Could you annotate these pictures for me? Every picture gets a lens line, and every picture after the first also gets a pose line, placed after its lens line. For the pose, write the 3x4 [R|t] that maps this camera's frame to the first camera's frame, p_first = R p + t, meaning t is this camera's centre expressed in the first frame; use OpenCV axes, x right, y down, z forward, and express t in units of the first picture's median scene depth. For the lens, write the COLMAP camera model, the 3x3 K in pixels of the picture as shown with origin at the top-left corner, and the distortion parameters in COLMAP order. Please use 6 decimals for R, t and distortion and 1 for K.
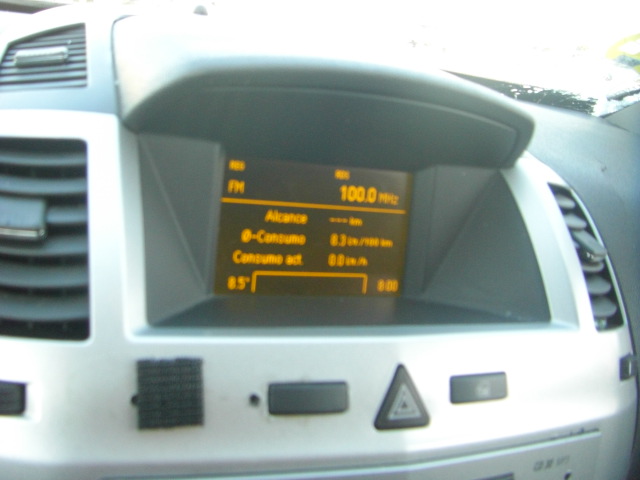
lens RADIAL K [[737.5, 0, 288.4], [0, 737.5, 215.0], [0, 0, 1]] dist [-0.130740, 0.000000]
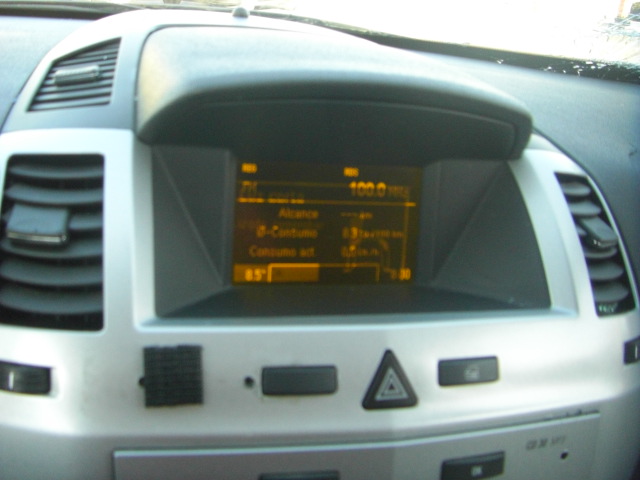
lens RADIAL K [[737.5, 0, 285.9], [0, 737.5, 225.5], [0, 0, 1]] dist [-0.130740, 0.000000]
pose [[0.990562, -0.023052, -0.135114, 0.142426], [0.029122, 0.998645, 0.043121, -0.030264], [0.133937, -0.046648, 0.989891, -0.087216]]
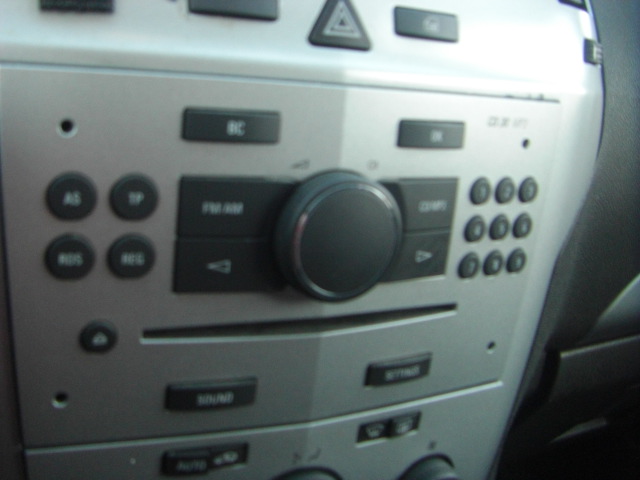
lens RADIAL K [[737.5, 0, 297.7], [0, 737.5, 214.0], [0, 0, 1]] dist [-0.130740, 0.000000]
pose [[0.999430, -0.009581, 0.032372, 0.065429], [0.004467, 0.987983, 0.154496, 0.325432], [-0.033463, -0.154263, 0.987463, 0.054661]]
